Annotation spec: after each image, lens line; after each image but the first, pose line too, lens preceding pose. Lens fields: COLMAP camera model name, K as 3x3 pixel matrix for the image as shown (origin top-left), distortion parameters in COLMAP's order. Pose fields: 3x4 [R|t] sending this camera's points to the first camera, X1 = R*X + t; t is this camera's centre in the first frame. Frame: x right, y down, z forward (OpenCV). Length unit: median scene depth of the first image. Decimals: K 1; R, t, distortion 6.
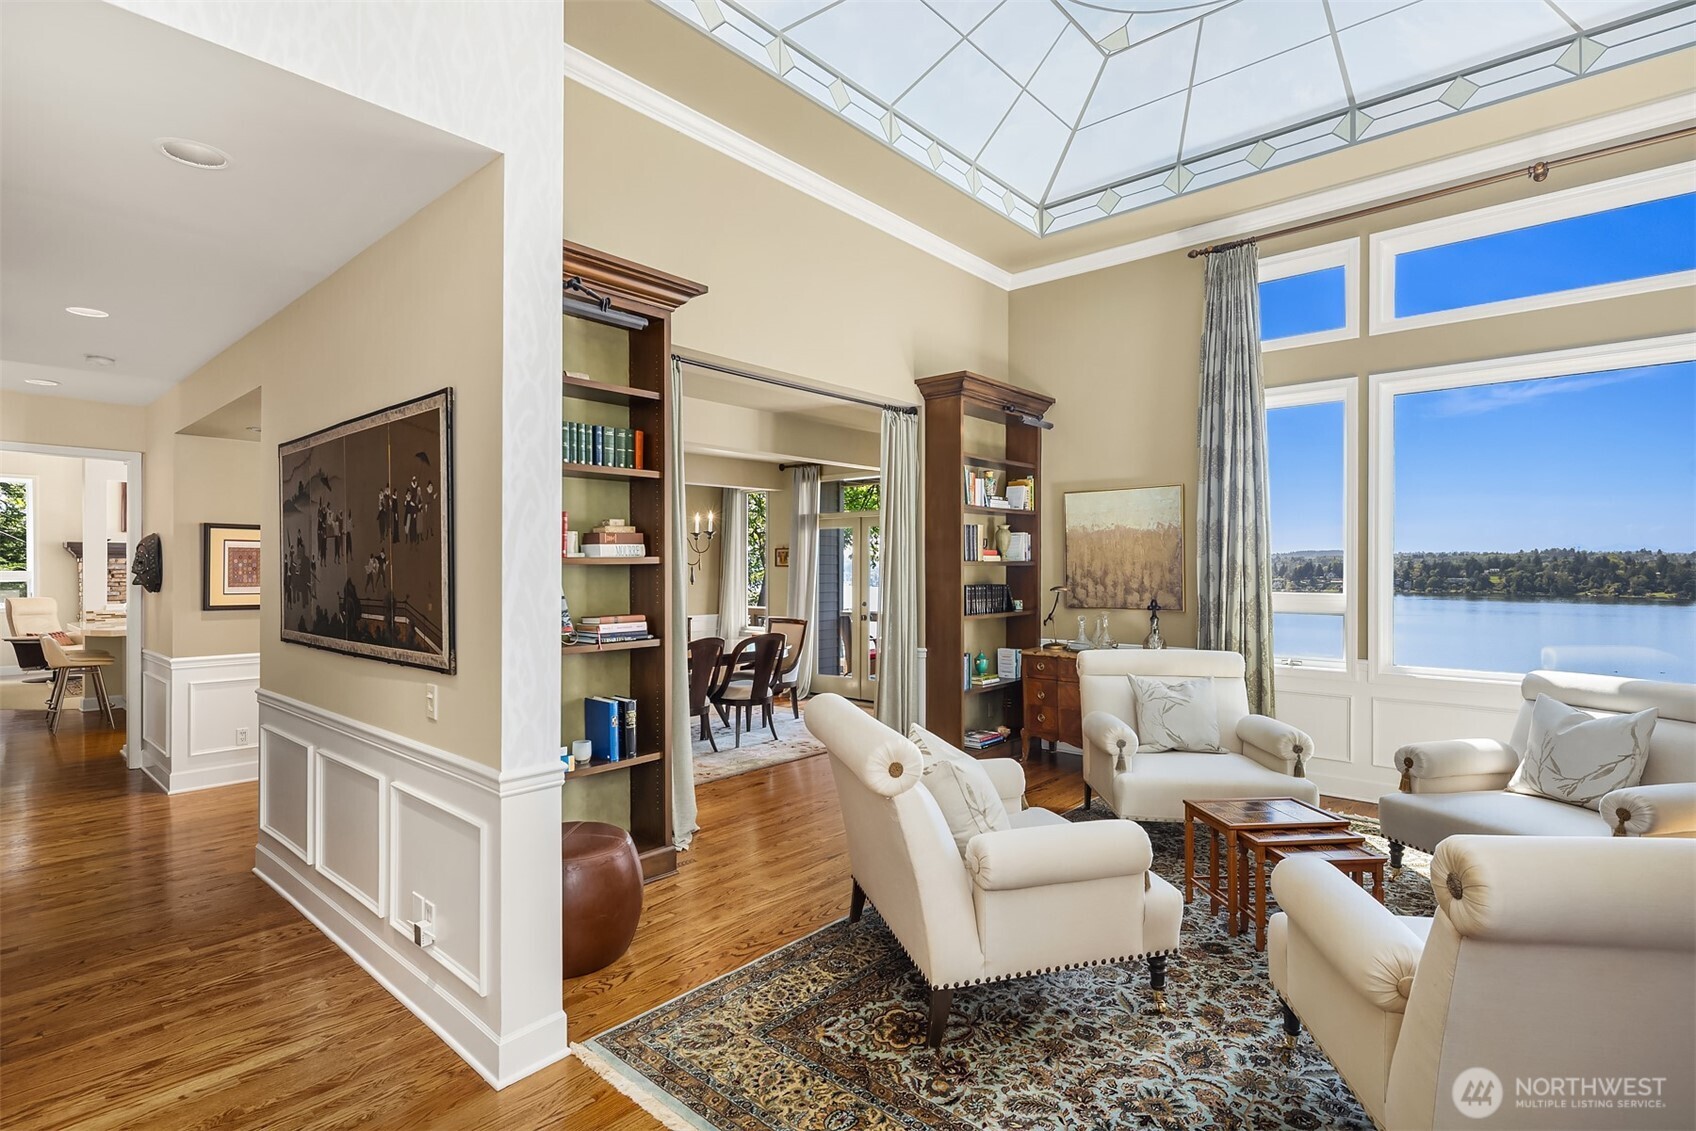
lens RADIAL K [[826.4, 0, 840.1], [0, 826.4, 569.9], [0, 0, 1]] dist [0.001763, -0.006719]
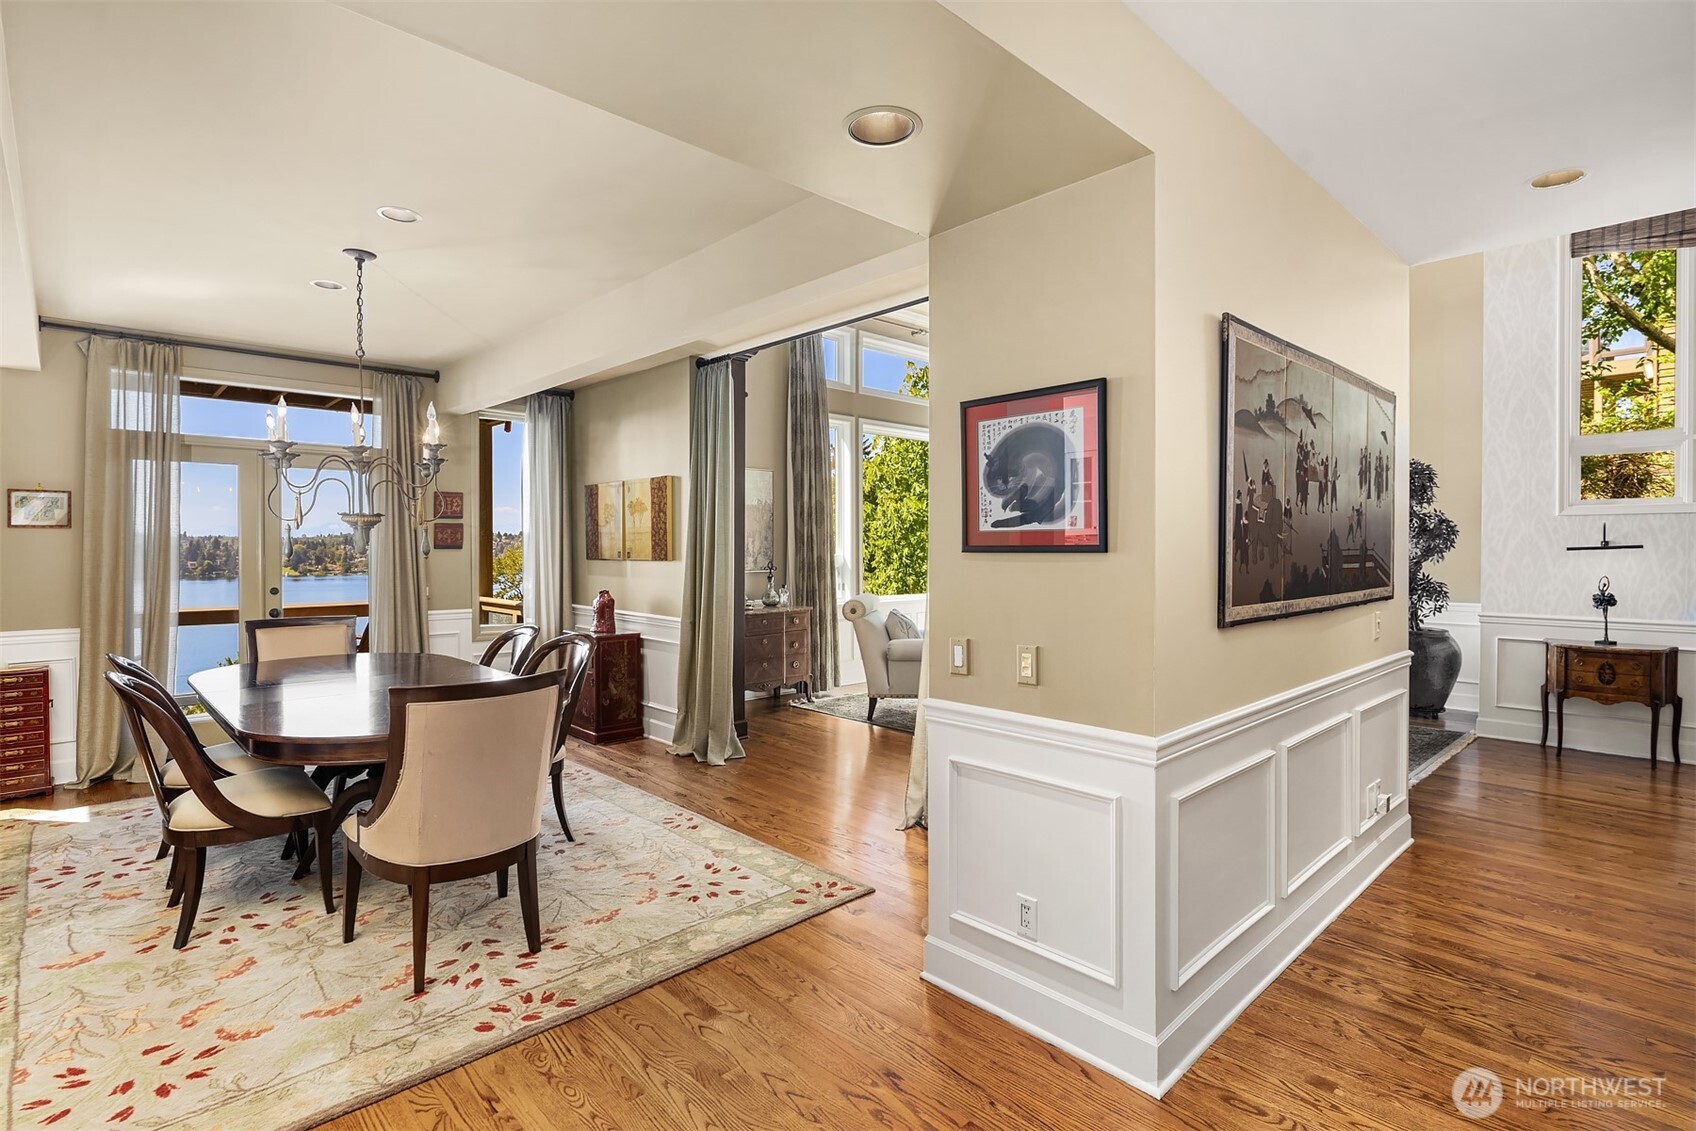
lens RADIAL K [[826.4, 0, 840.1], [0, 826.4, 569.9], [0, 0, 1]] dist [0.001763, -0.006719]
pose [[0.083550, -0.029768, 0.996059, -1.552146], [0.008811, 0.999537, 0.029133, 0.024042], [-0.996465, 0.006342, 0.083774, 1.454329]]
